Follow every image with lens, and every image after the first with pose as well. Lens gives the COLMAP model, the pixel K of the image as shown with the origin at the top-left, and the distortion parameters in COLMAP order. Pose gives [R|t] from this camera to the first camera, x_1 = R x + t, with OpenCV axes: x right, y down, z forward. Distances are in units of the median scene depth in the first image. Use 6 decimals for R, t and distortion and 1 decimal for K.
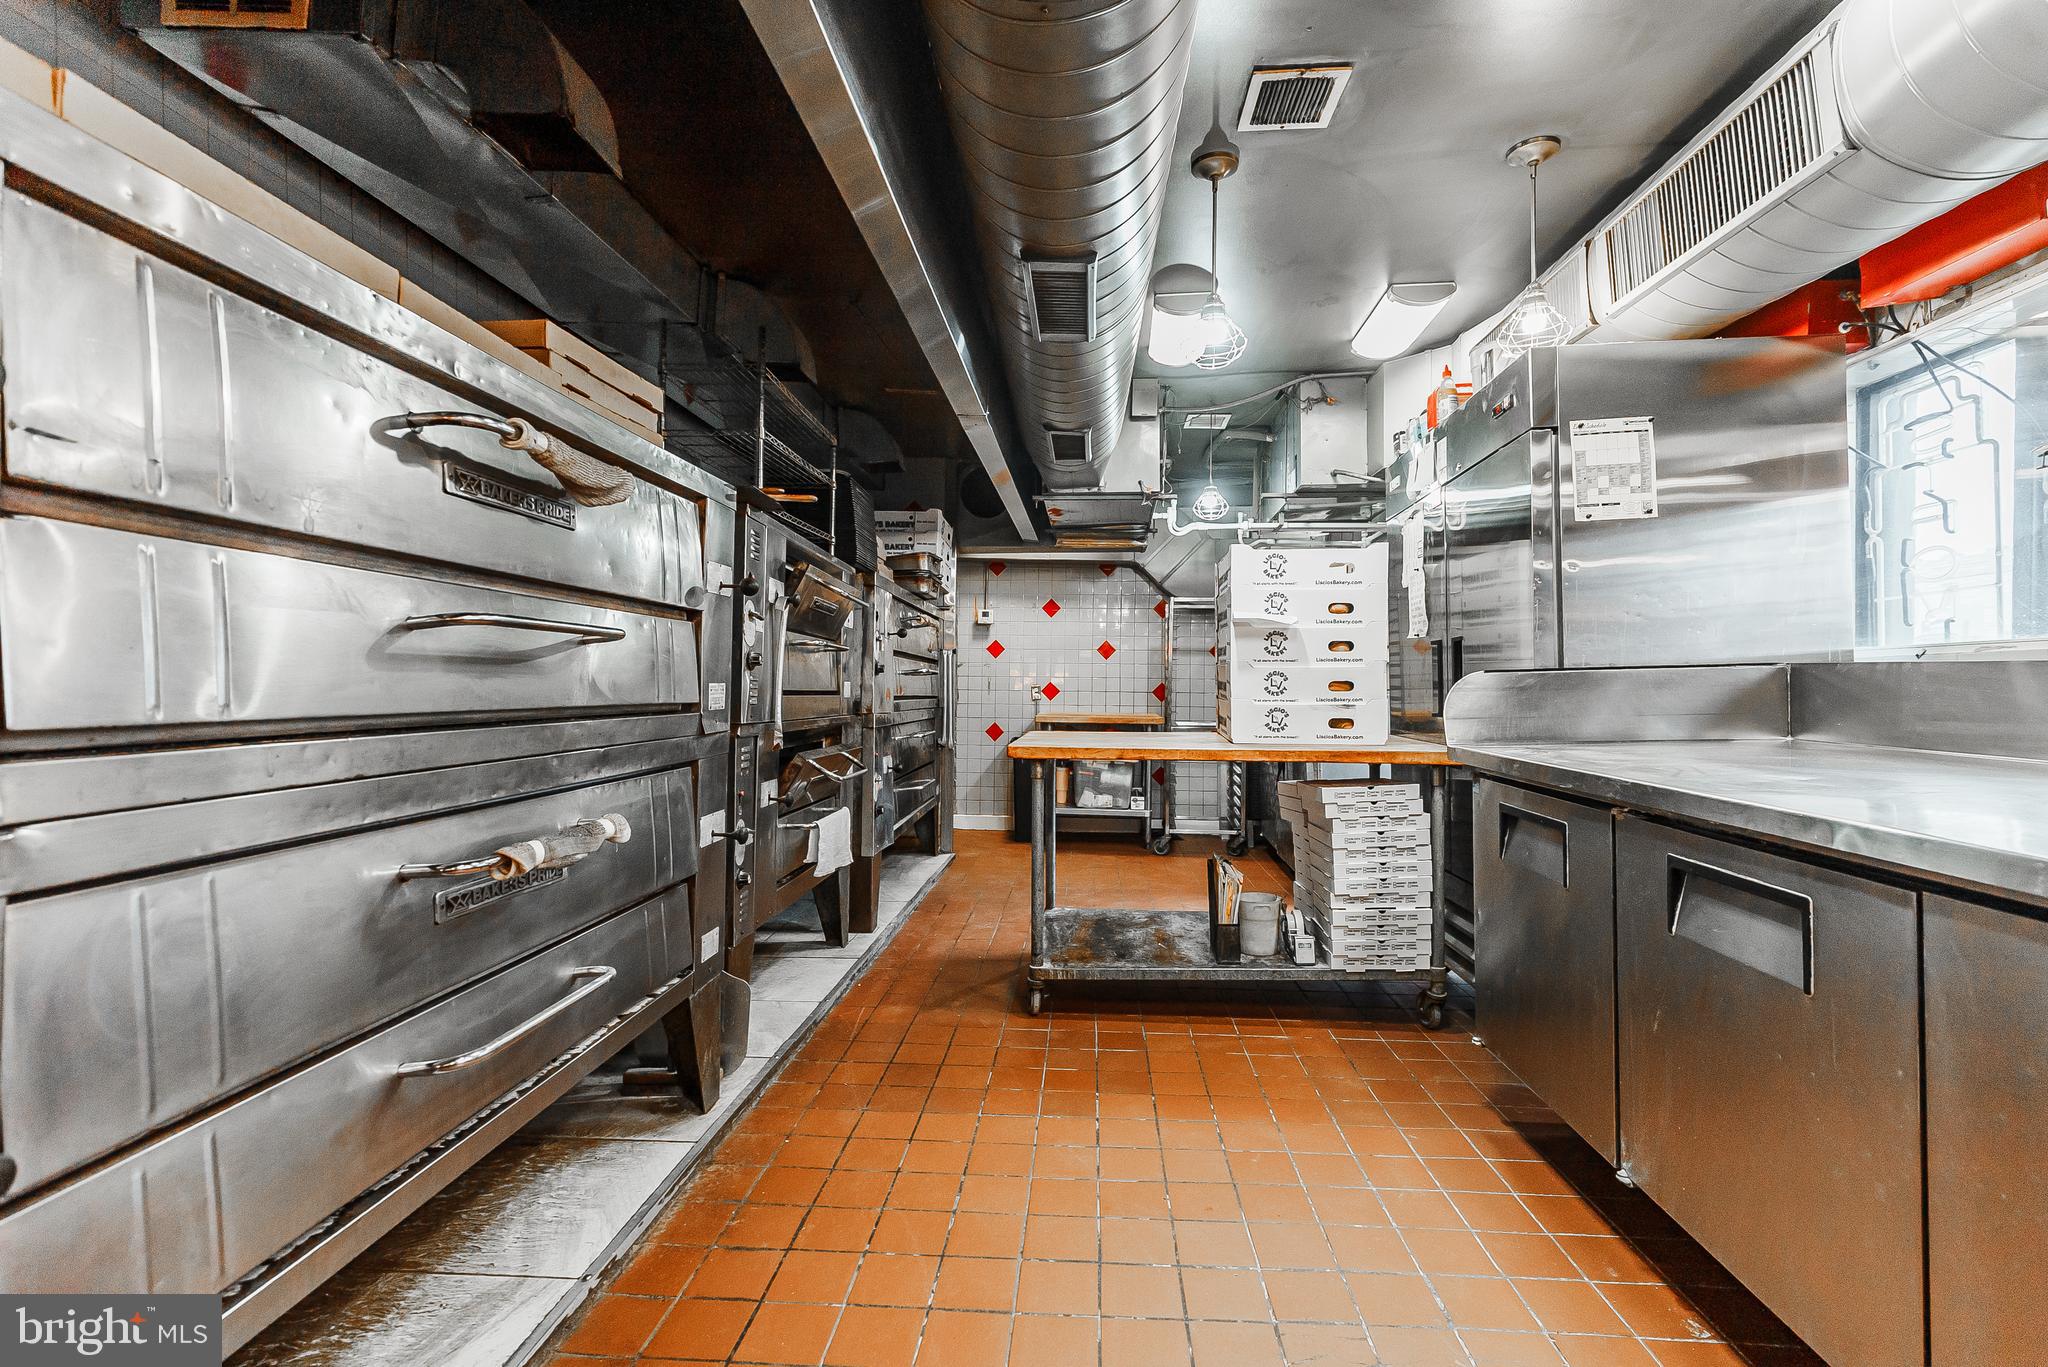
lens RADIAL K [[928.2, 0, 1023.9], [0, 928.2, 682.8], [0, 0, 1]] dist [0.005453, -0.001677]
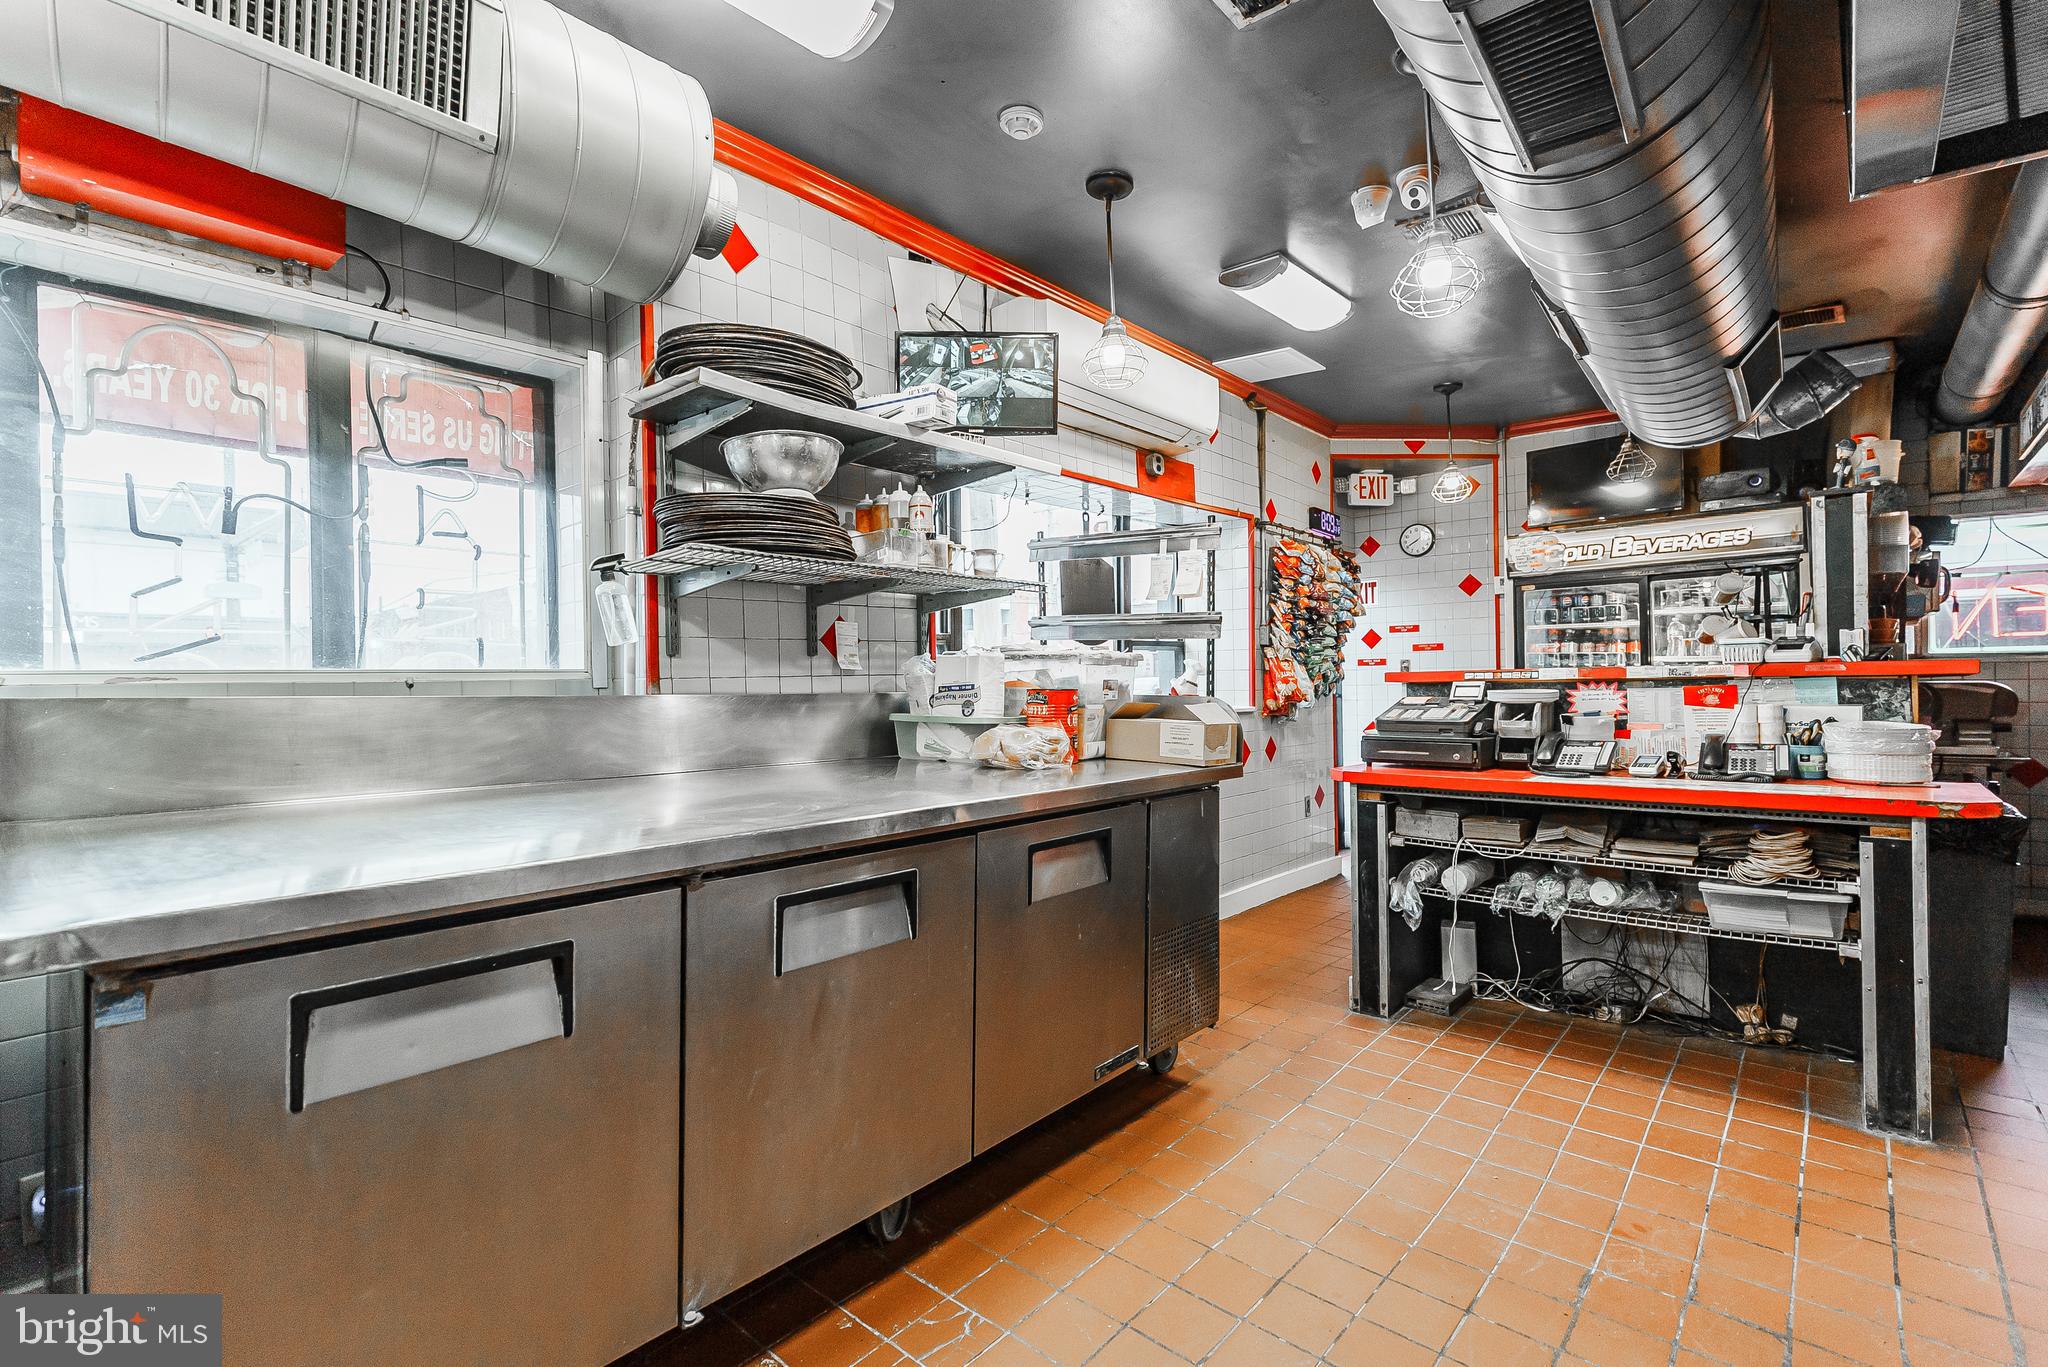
lens RADIAL K [[928.2, 0, 1030.0], [0, 928.2, 680.5], [0, 0, 1]] dist [0.005453, -0.001677]
pose [[-0.797682, 0.005051, 0.603057, -0.057724], [0.007989, 0.999966, 0.002192, -0.023947], [-0.603026, 0.006566, -0.797695, 0.879837]]
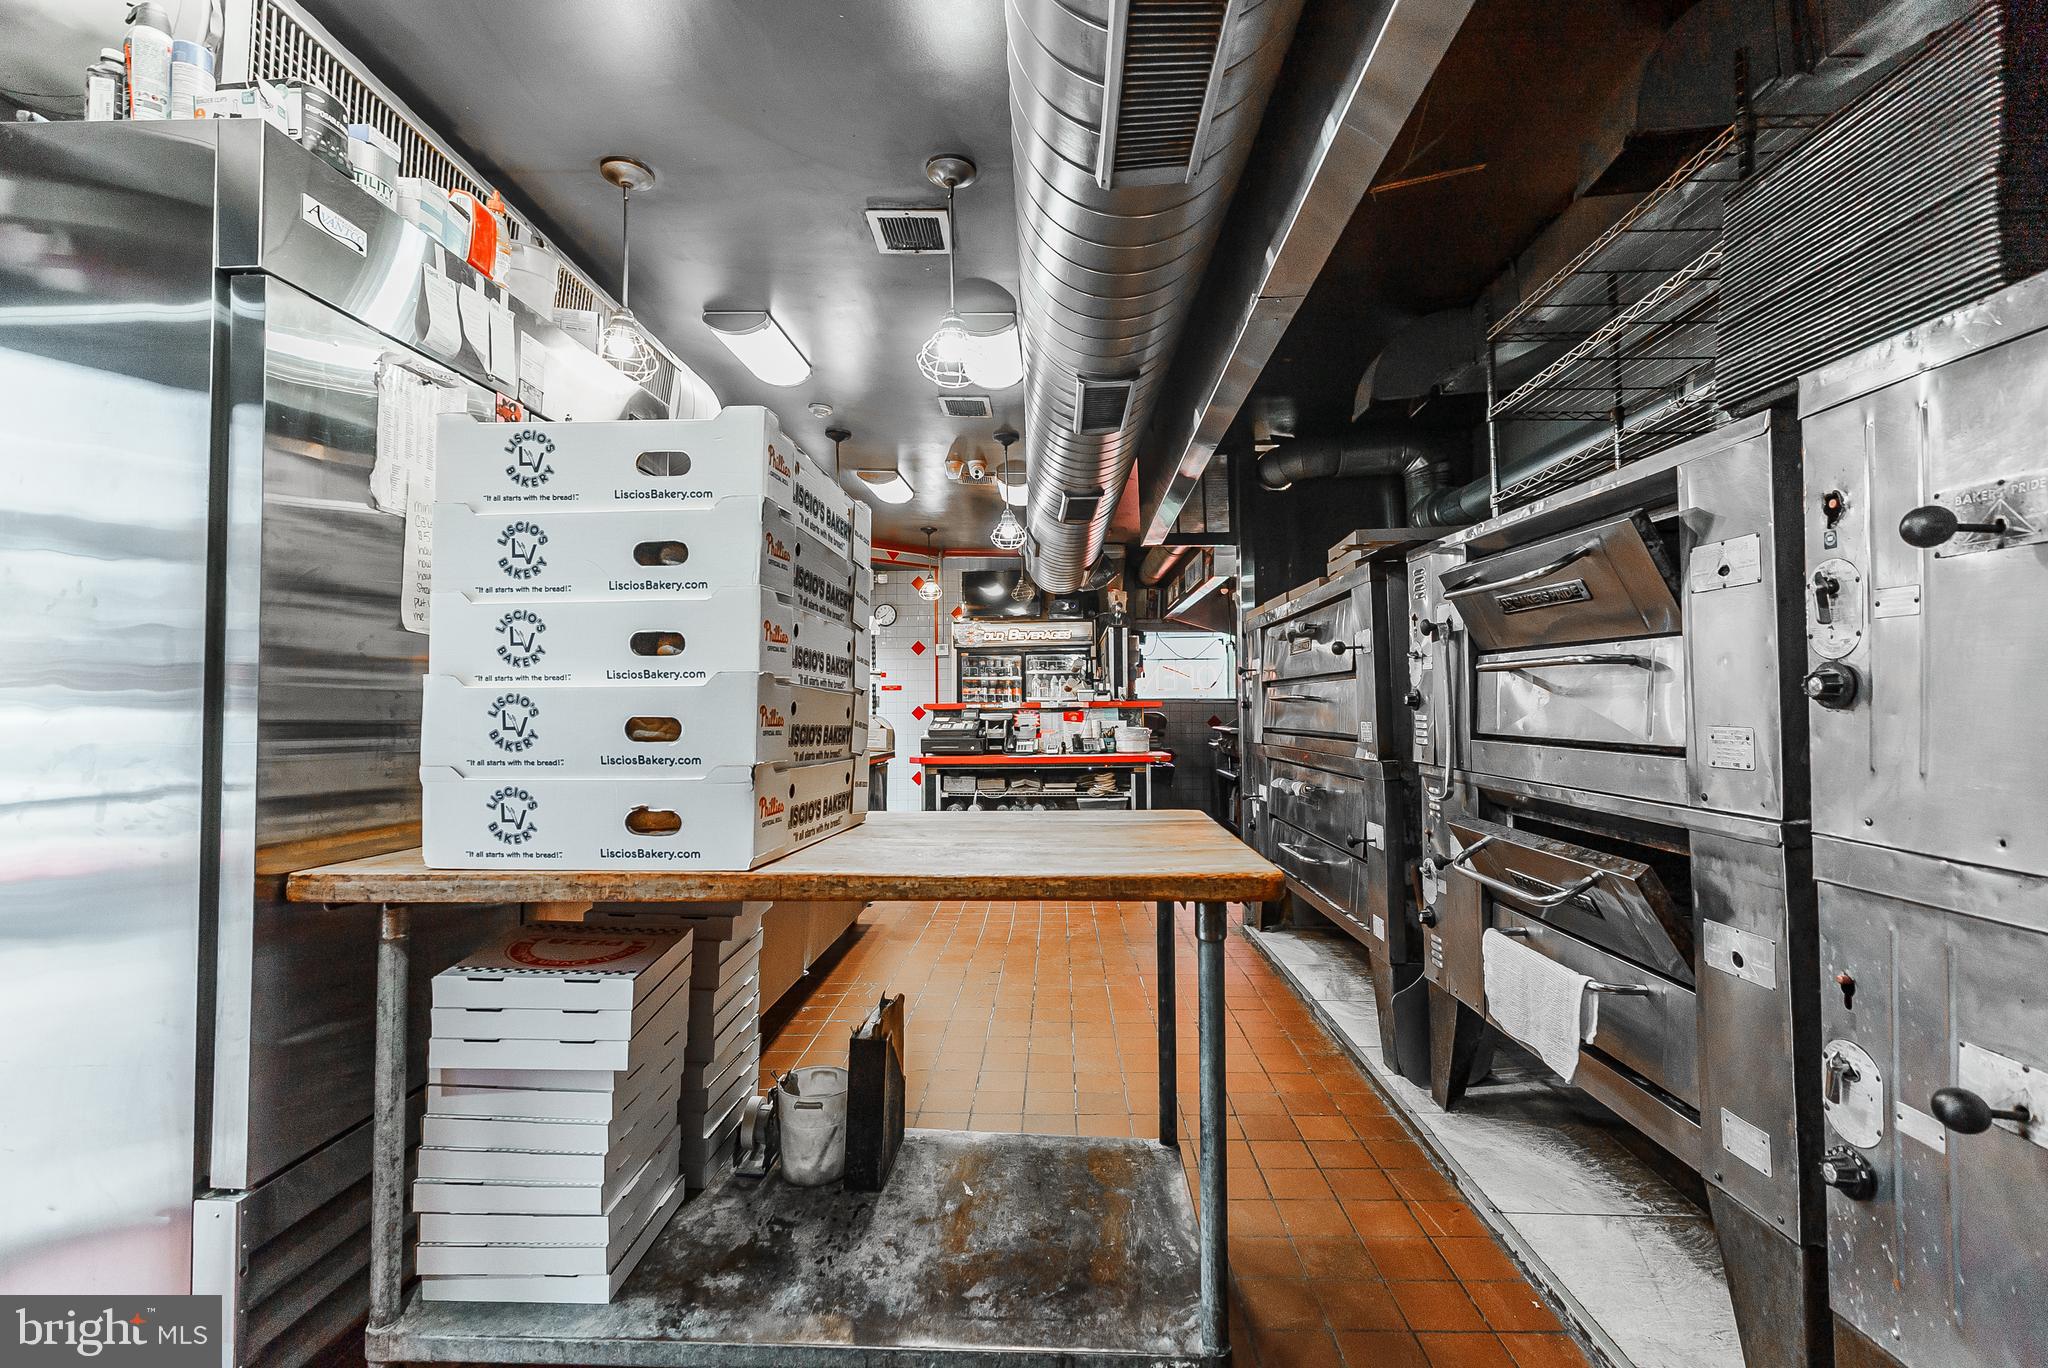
lens RADIAL K [[928.2, 0, 1036.2], [0, 928.2, 683.3], [0, 0, 1]] dist [0.005453, -0.001677]
pose [[-0.998816, -0.003050, -0.048562, 0.150608], [-0.001582, 0.999541, -0.030238, -0.010836], [0.048632, -0.030125, -0.998362, 1.756320]]
